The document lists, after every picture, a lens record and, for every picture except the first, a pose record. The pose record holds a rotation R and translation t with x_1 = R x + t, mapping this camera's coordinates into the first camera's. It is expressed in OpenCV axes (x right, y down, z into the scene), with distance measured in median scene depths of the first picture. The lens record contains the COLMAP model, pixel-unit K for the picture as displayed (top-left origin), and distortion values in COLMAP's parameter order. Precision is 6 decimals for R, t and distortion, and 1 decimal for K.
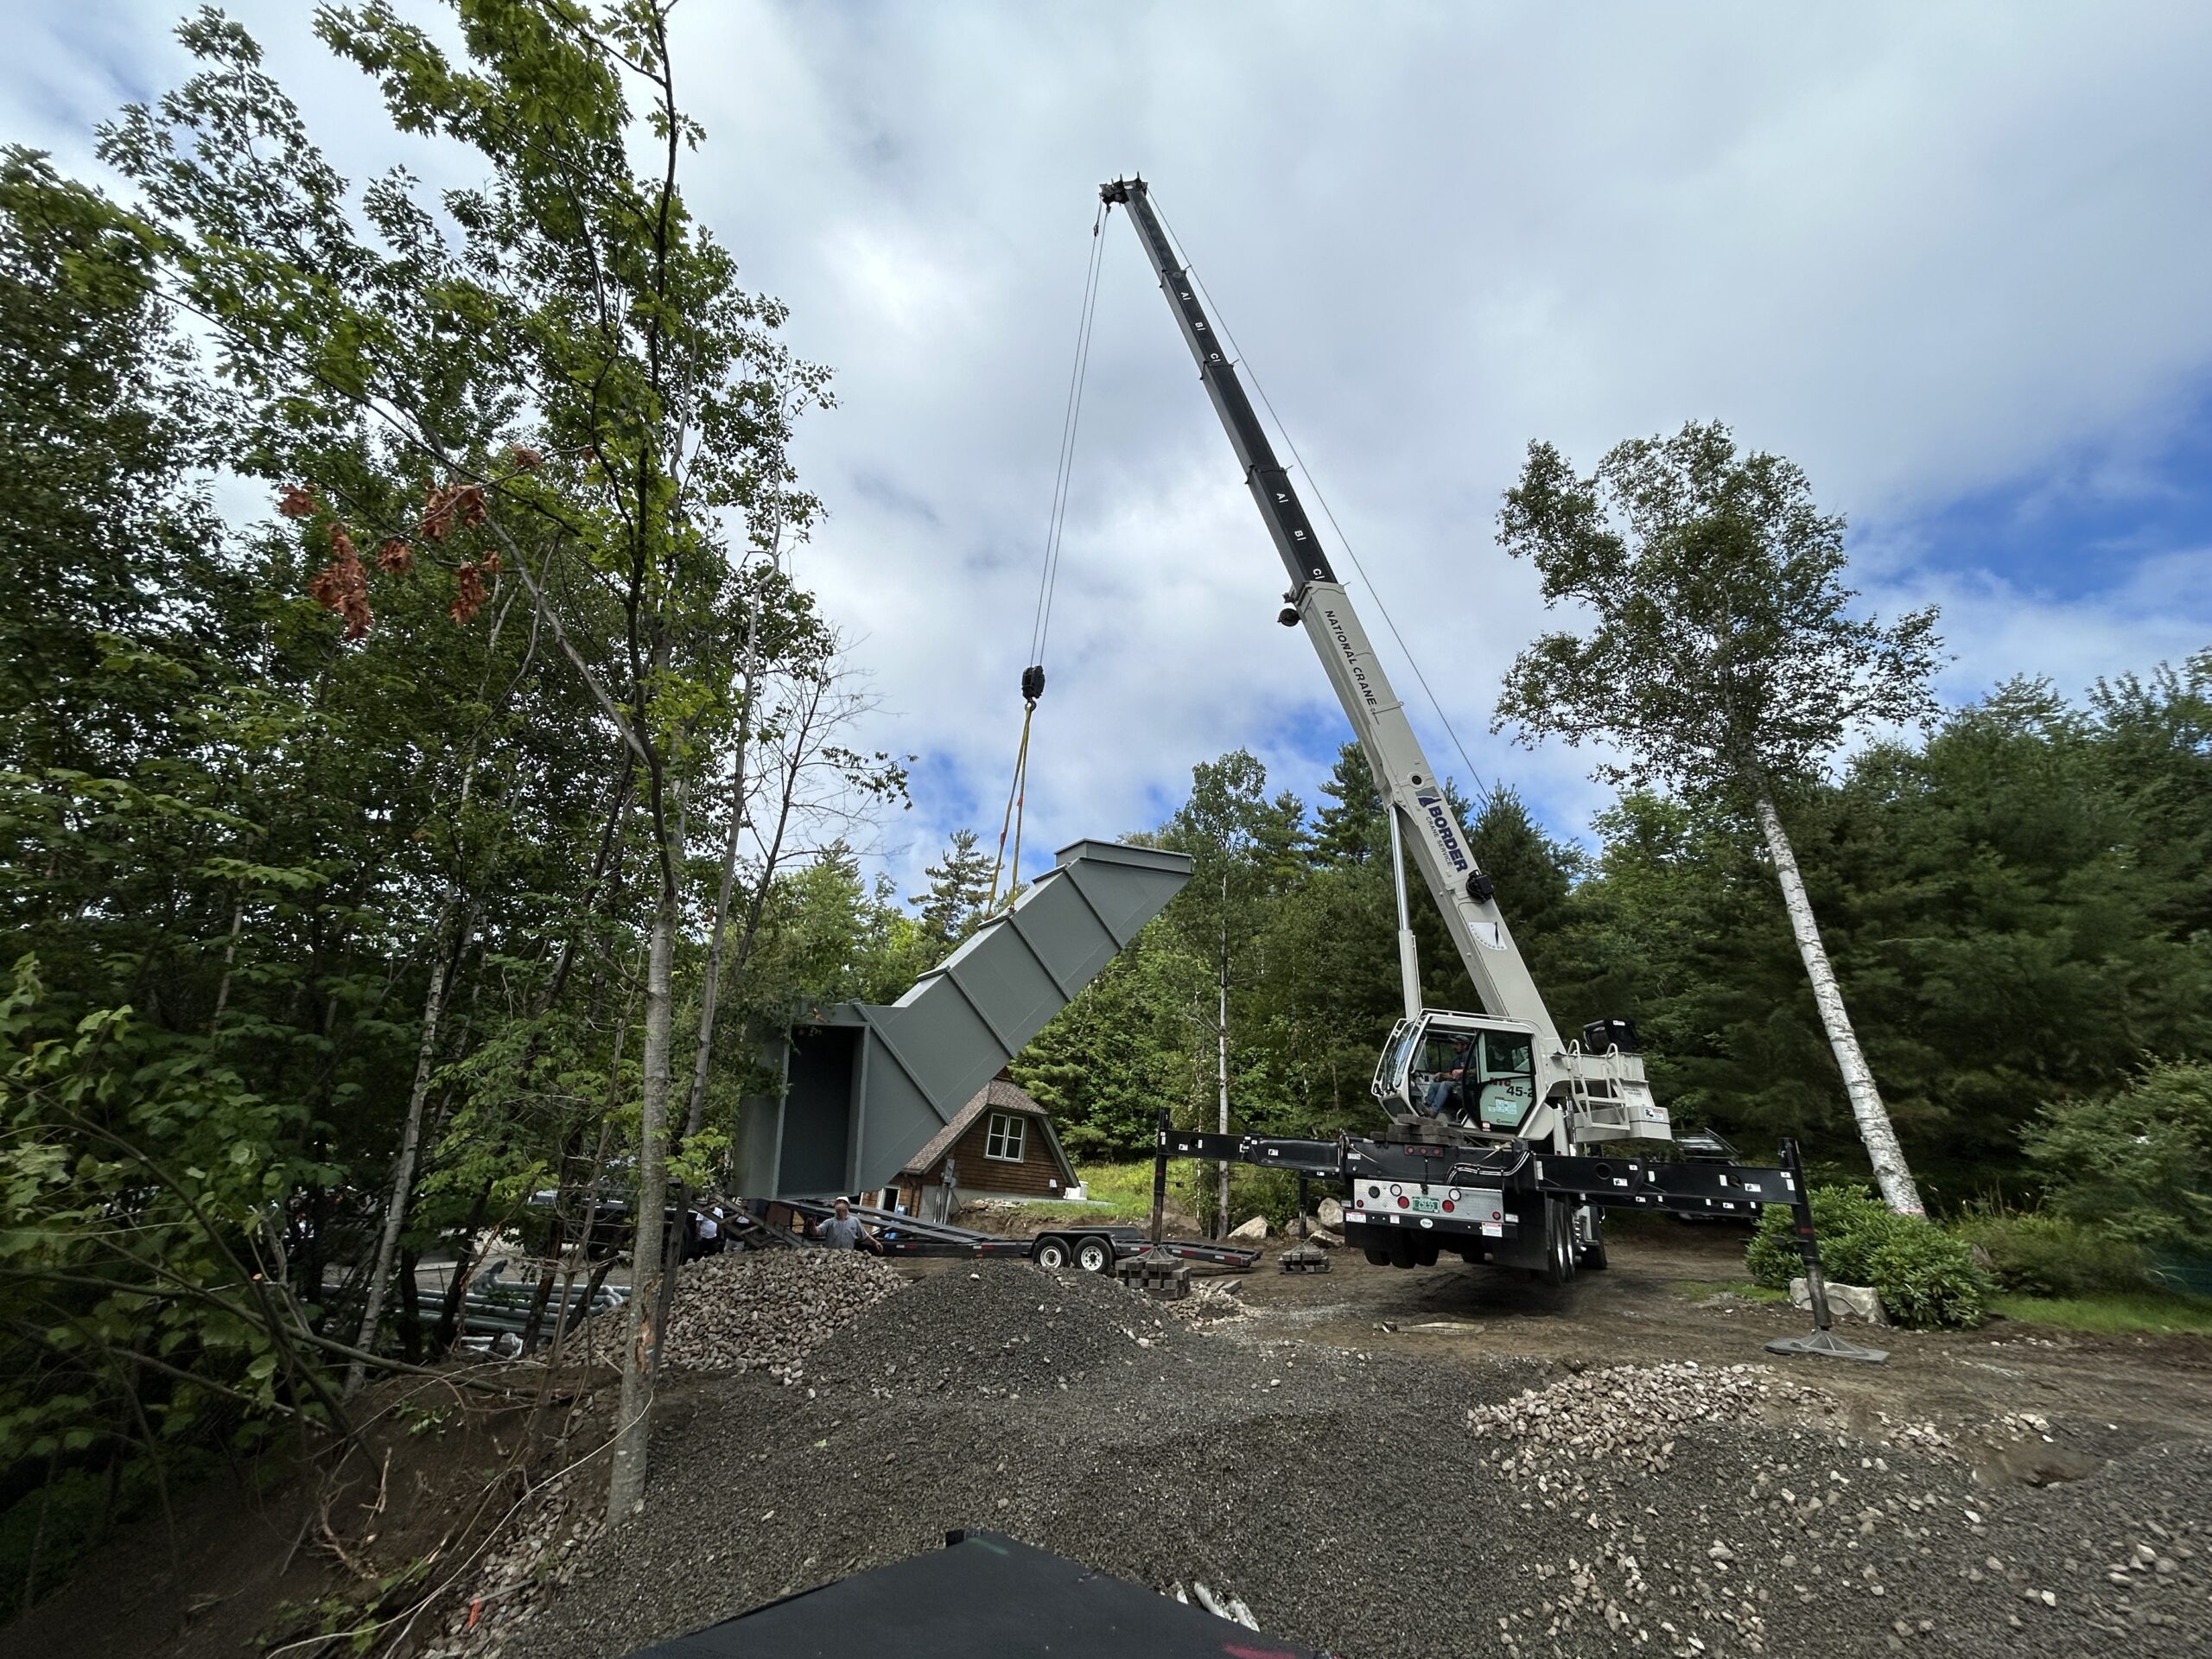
lens RADIAL K [[871.1, 0, 1106.0], [0, 871.1, 829.5], [0, 0, 1]] dist [0.000582, 0.000143]
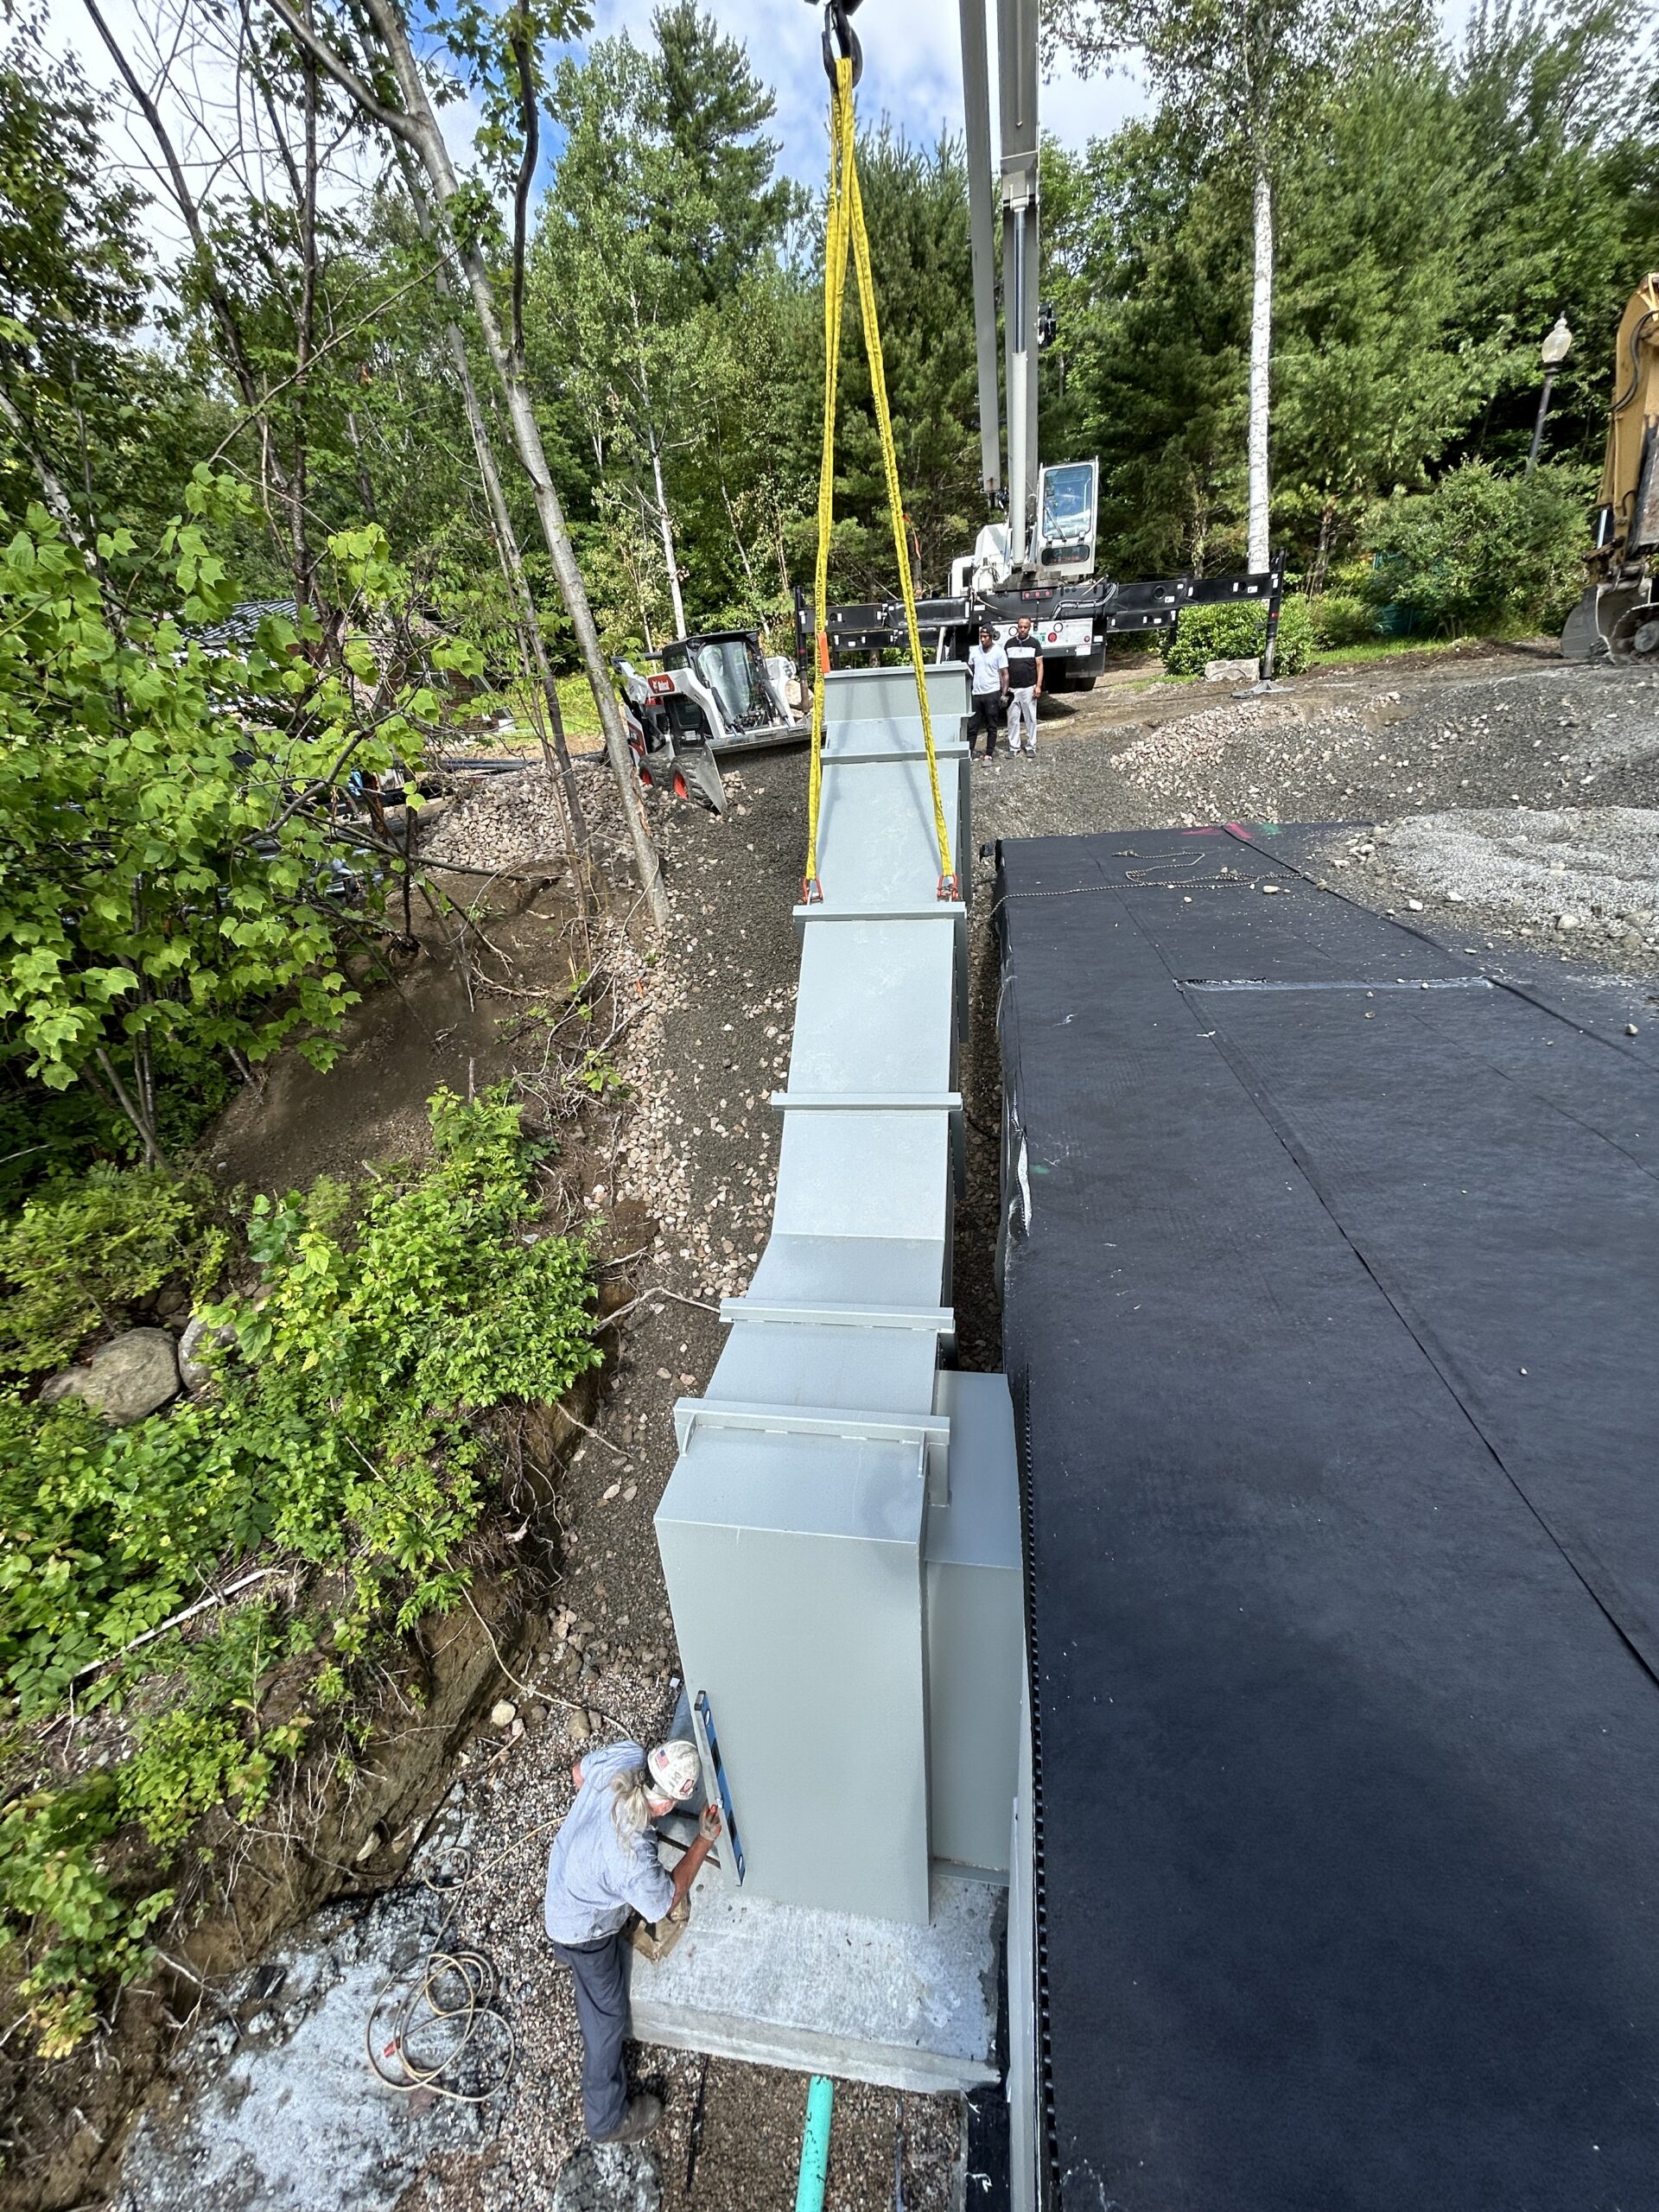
lens RADIAL K [[871.1, 0, 829.5], [0, 871.1, 1106.0], [0, 0, 1]] dist [0.000582, 0.000143]
pose [[0.896616, -0.306832, 0.319271, -0.553815], [-0.025978, 0.683323, 0.729654, -0.034468], [-0.442047, -0.662514, 0.604707, -0.113038]]
